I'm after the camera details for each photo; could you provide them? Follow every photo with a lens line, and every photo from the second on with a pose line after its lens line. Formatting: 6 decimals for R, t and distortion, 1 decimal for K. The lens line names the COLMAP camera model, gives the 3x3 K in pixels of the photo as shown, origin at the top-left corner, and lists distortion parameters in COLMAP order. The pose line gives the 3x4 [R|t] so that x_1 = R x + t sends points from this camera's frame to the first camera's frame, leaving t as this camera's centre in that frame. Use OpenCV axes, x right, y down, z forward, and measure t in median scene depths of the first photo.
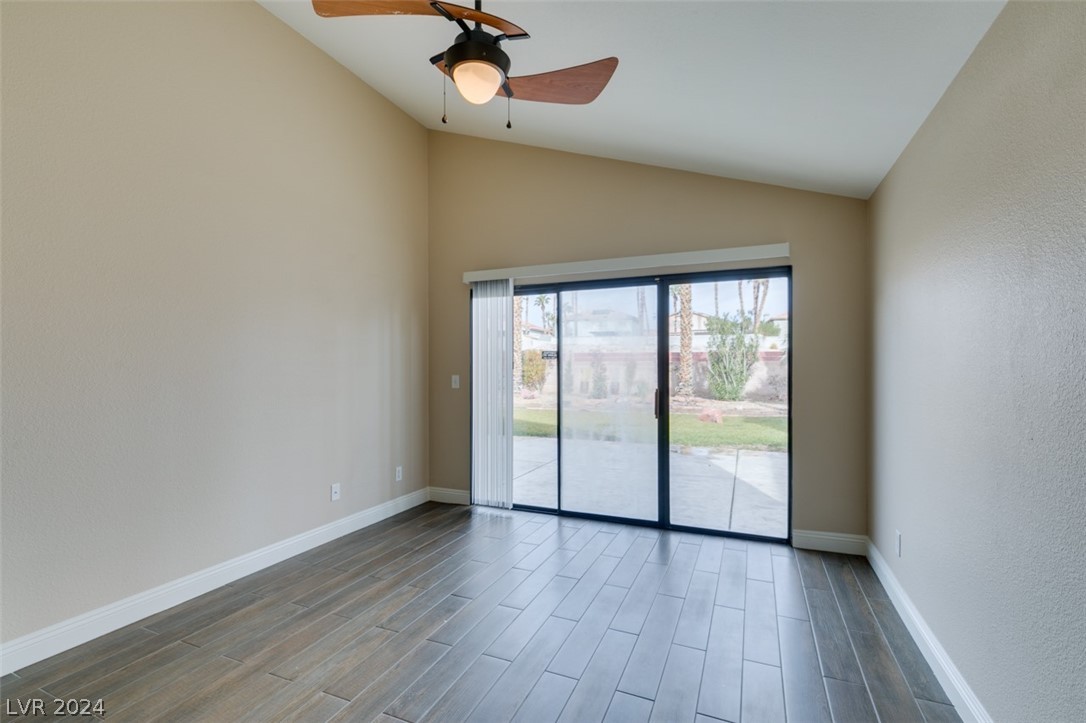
lens RADIAL K [[483.5, 0, 543.2], [0, 483.5, 366.0], [0, 0, 1]] dist [0.004463, -0.002797]
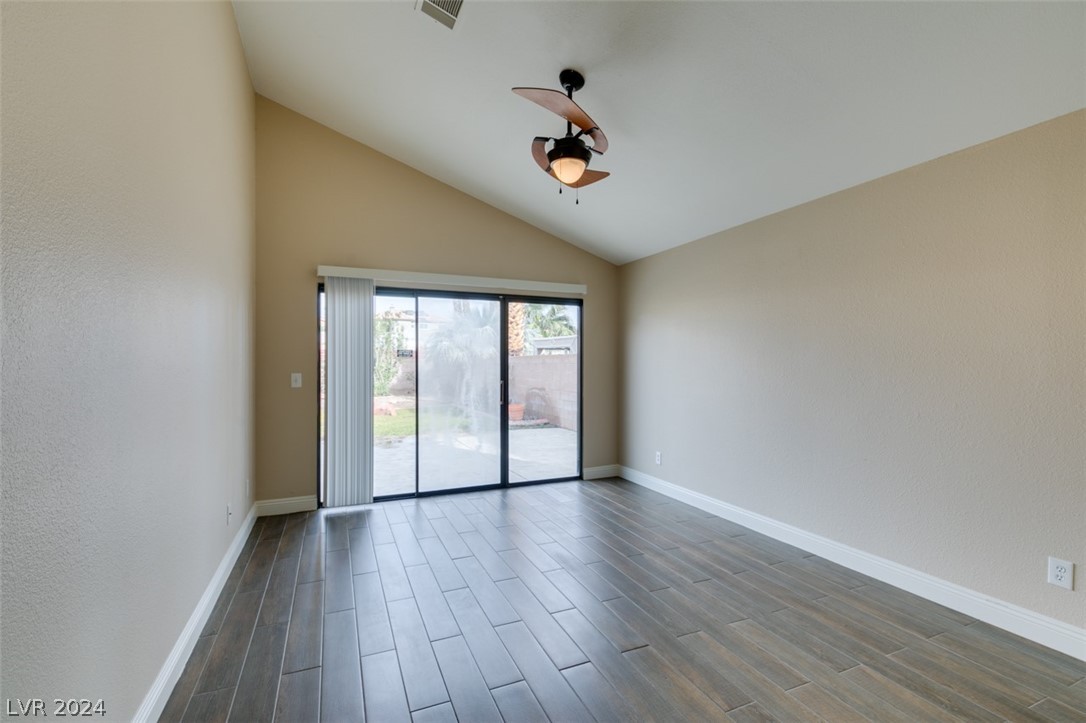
lens RADIAL K [[483.5, 0, 546.1], [0, 483.5, 362.1], [0, 0, 1]] dist [0.004463, -0.002797]
pose [[0.679464, 0.004345, 0.733696, -0.635907], [-0.003077, 0.999991, -0.003072, -0.000753], [-0.733702, -0.000171, 0.679471, 0.027599]]
